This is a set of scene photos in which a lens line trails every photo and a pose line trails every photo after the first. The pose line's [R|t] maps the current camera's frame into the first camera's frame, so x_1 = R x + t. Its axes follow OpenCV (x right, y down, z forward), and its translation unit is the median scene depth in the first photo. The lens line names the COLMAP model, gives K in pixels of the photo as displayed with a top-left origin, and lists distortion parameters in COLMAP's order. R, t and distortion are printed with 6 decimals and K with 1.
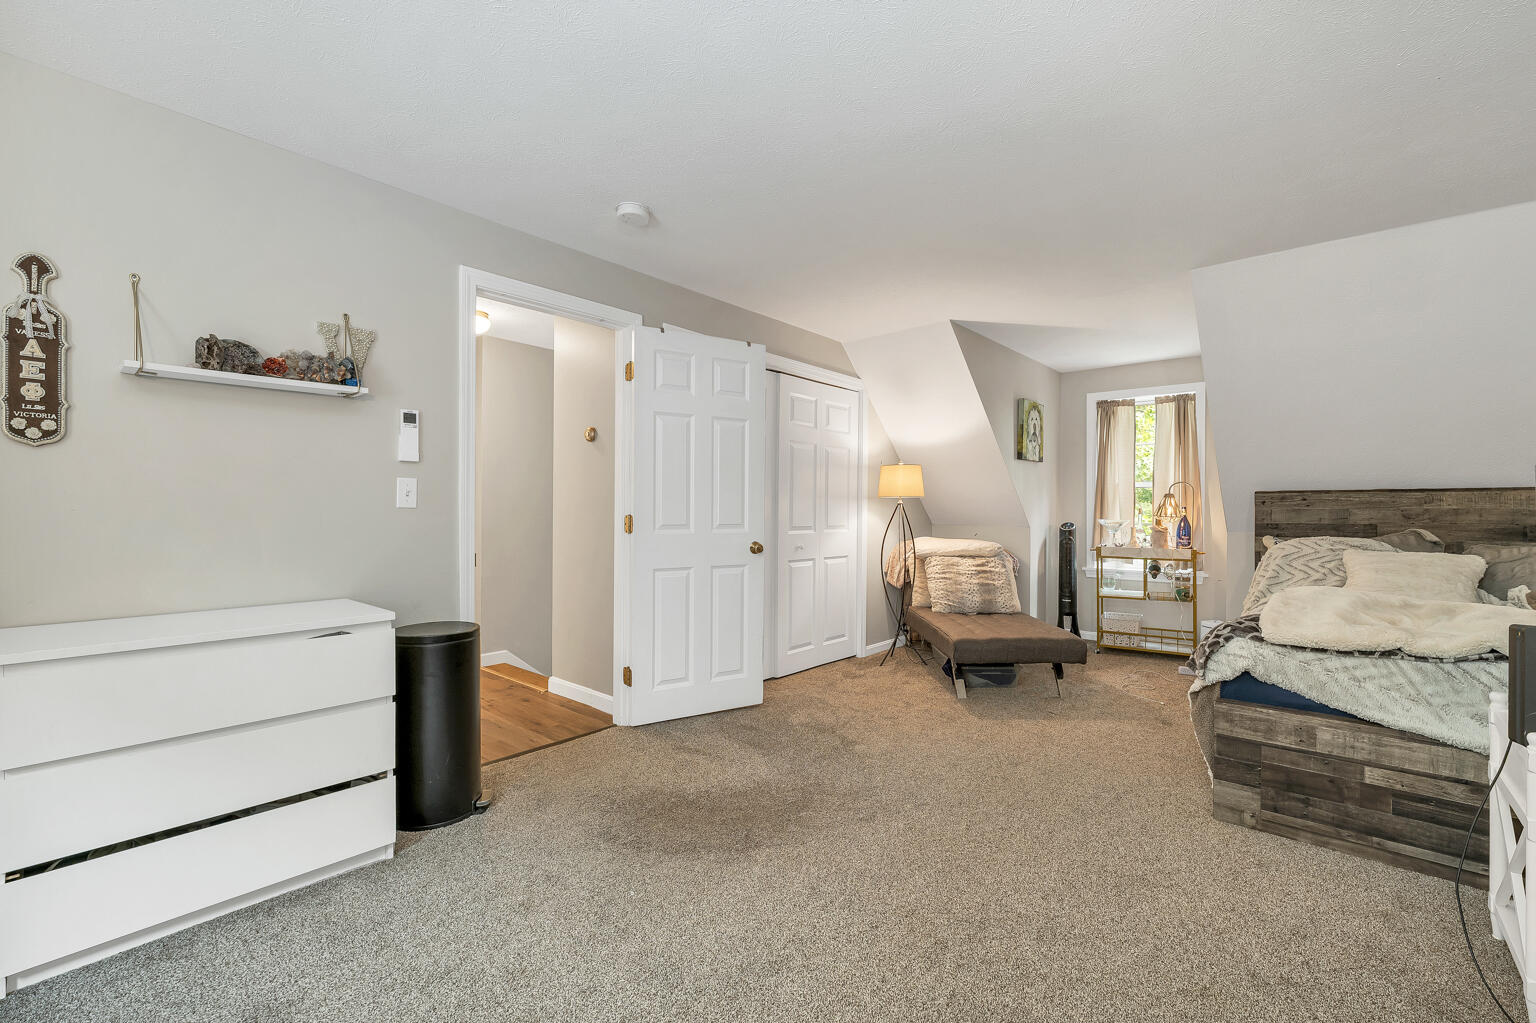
lens RADIAL K [[630.4, 0, 762.2], [0, 630.4, 508.9], [0, 0, 1]] dist [0.000811, 0.000010]
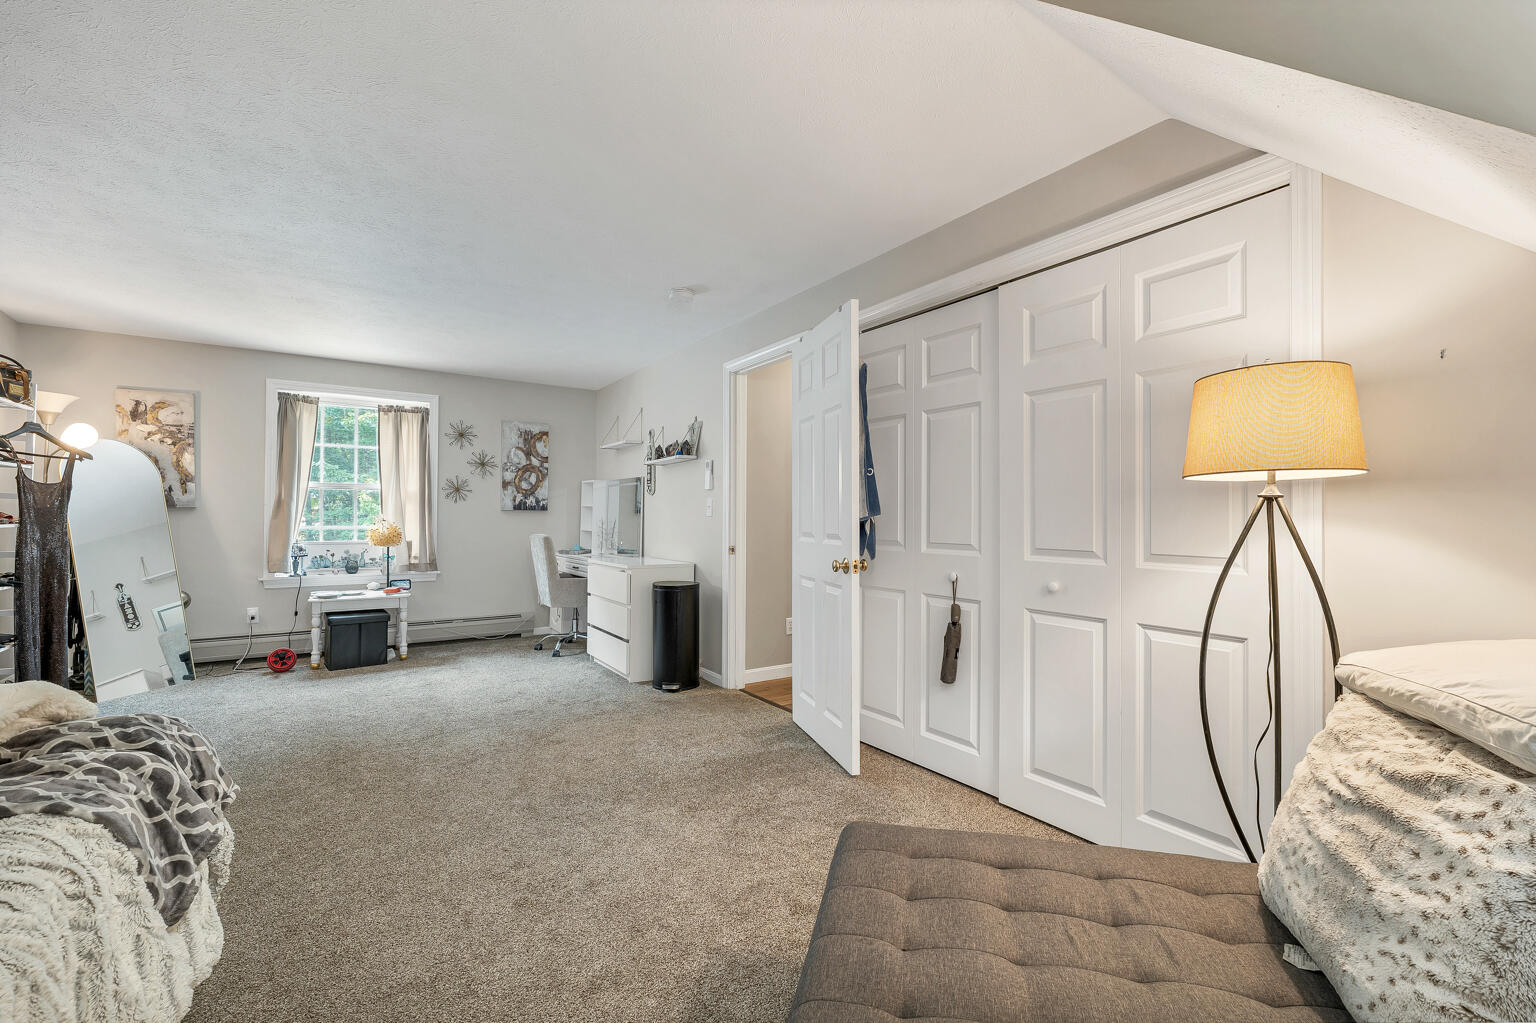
lens RADIAL K [[630.4, 0, 762.0], [0, 630.4, 513.8], [0, 0, 1]] dist [0.000811, 0.000010]
pose [[-0.232658, -0.006795, -0.972535, 0.759307], [-0.002724, 0.999976, -0.006335, 0.002617], [0.972555, 0.001176, -0.232671, 1.067179]]
